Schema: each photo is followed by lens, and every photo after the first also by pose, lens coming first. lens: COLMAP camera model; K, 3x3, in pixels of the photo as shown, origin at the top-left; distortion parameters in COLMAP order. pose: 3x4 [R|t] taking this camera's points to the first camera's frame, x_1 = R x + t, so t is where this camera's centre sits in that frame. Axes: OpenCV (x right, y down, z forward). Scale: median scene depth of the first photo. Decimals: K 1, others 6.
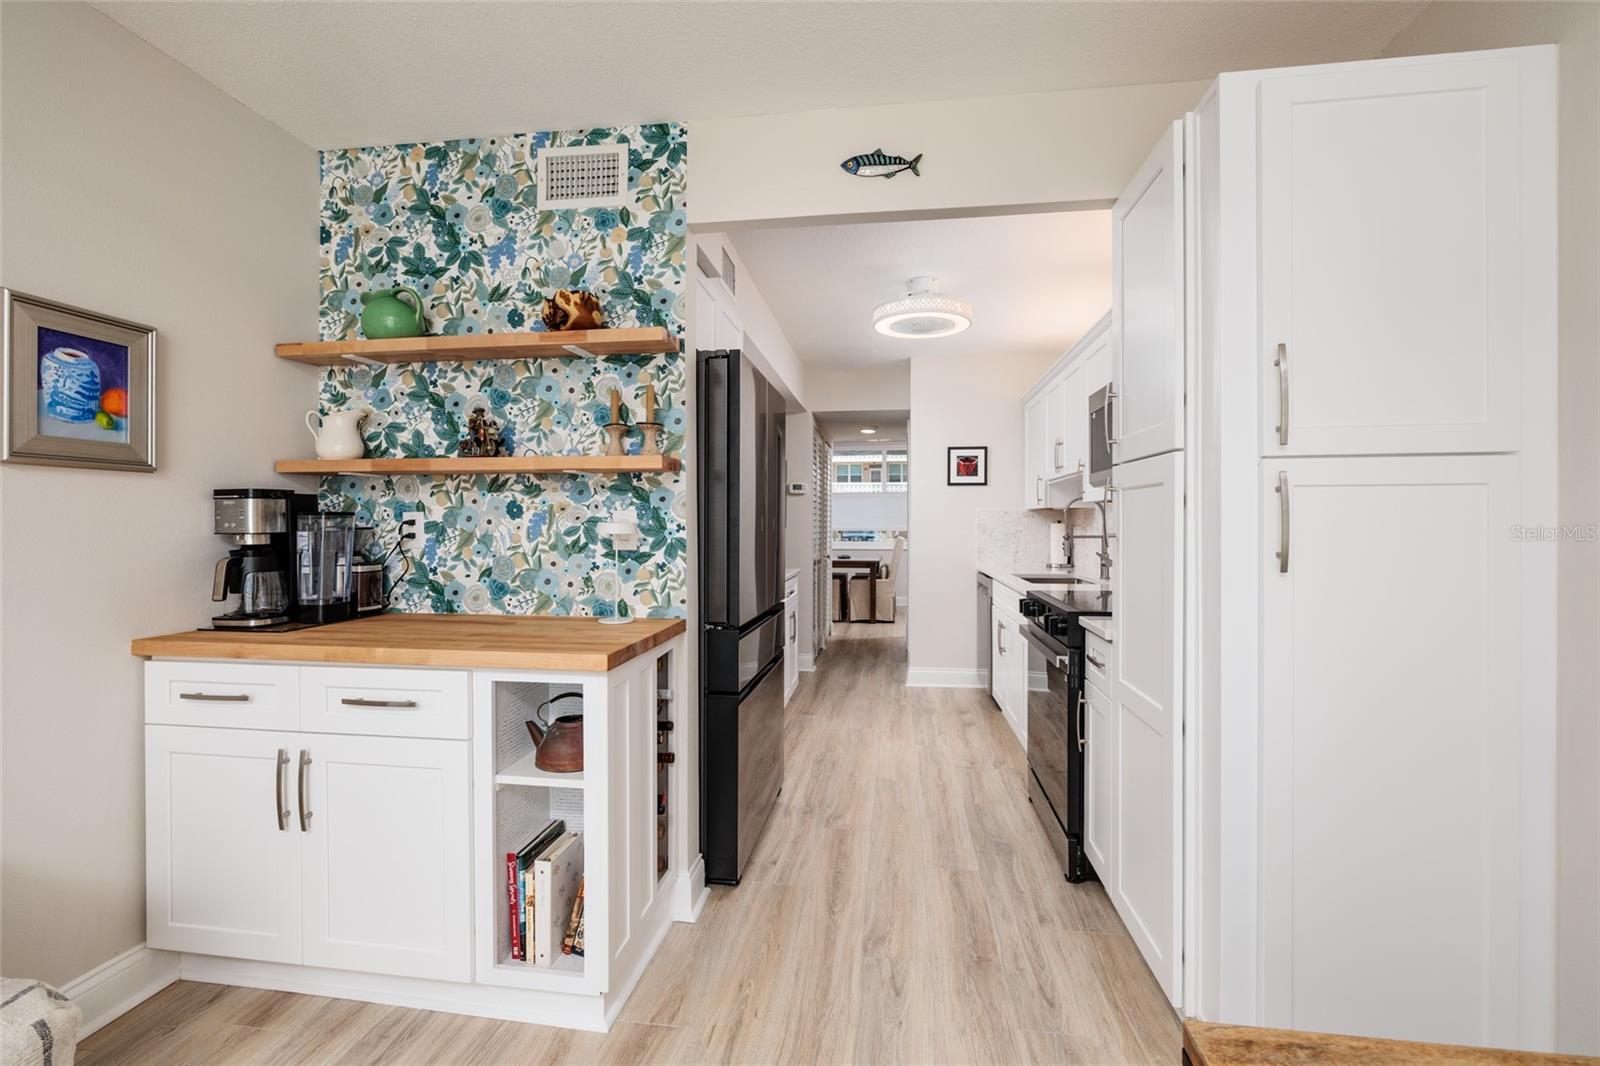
lens RADIAL K [[714.2, 0, 799.0], [0, 714.2, 524.5], [0, 0, 1]] dist [-0.004849, -0.000224]
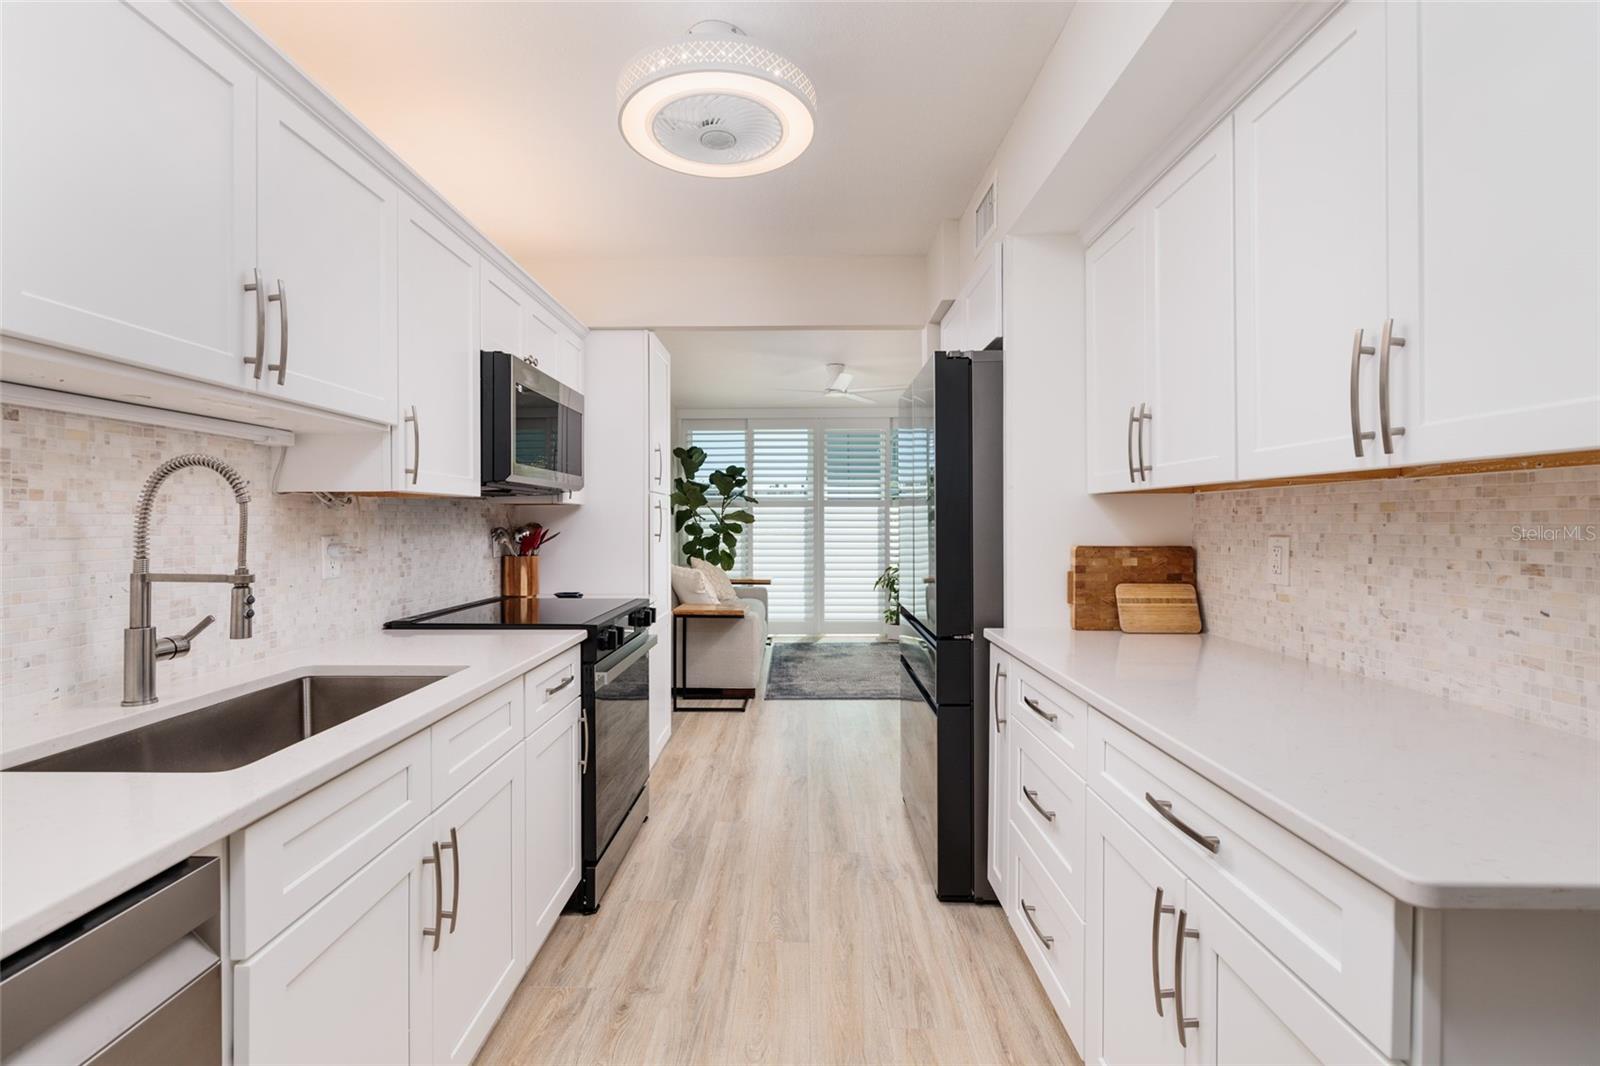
lens RADIAL K [[714.2, 0, 798.5], [0, 714.2, 528.1], [0, 0, 1]] dist [-0.004849, -0.000224]
pose [[-0.991669, 0.005366, -0.128700, 0.227393], [0.003997, 0.999933, 0.010889, -0.012859], [0.128750, 0.010284, -0.991624, 1.876556]]
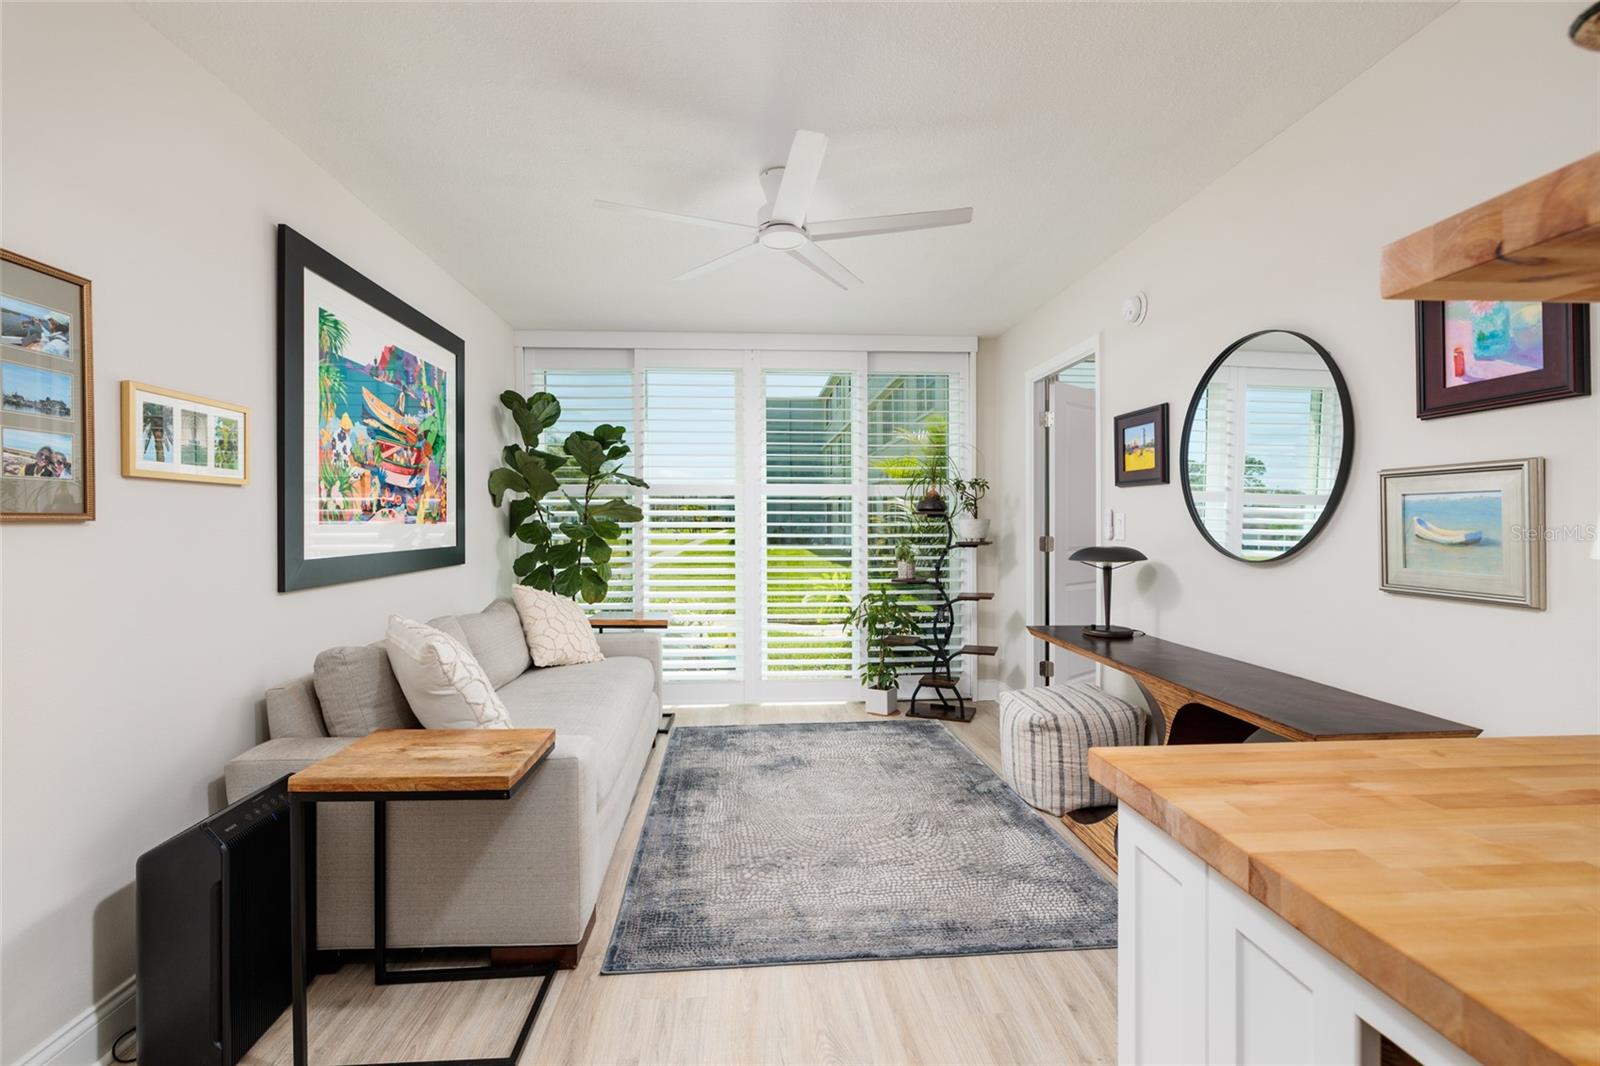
lens RADIAL K [[714.2, 0, 792.5], [0, 714.2, 525.5], [0, 0, 1]] dist [-0.004849, -0.000224]
pose [[-0.979745, 0.004385, -0.200201, 0.044116], [0.003625, 0.999985, 0.004165, -0.001154], [0.200216, 0.003355, -0.979746, 0.843911]]
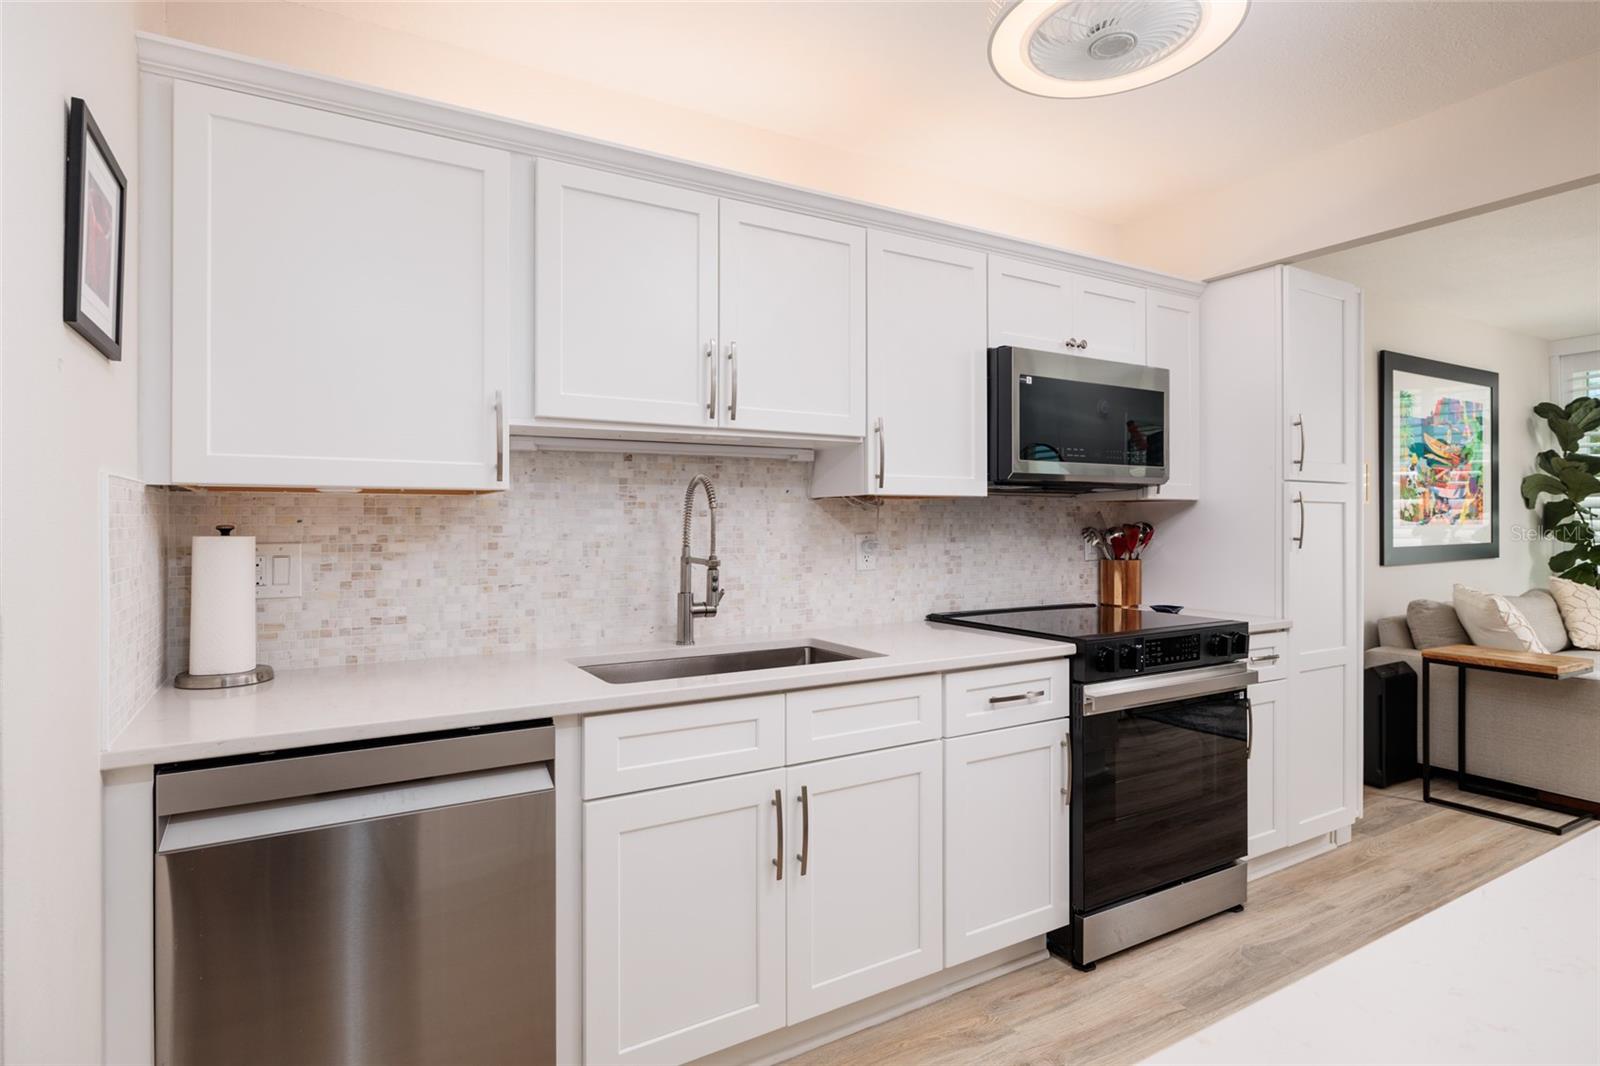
lens RADIAL K [[836.3, 0, 791.1], [0, 836.3, 523.2], [0, 0, 1]] dist [-0.004825, 0.002952]
pose [[-0.621297, 0.003773, 0.783566, -0.098889], [0.005686, 0.999984, -0.000306, -0.011683], [-0.783555, 0.004266, -0.621308, 1.789903]]
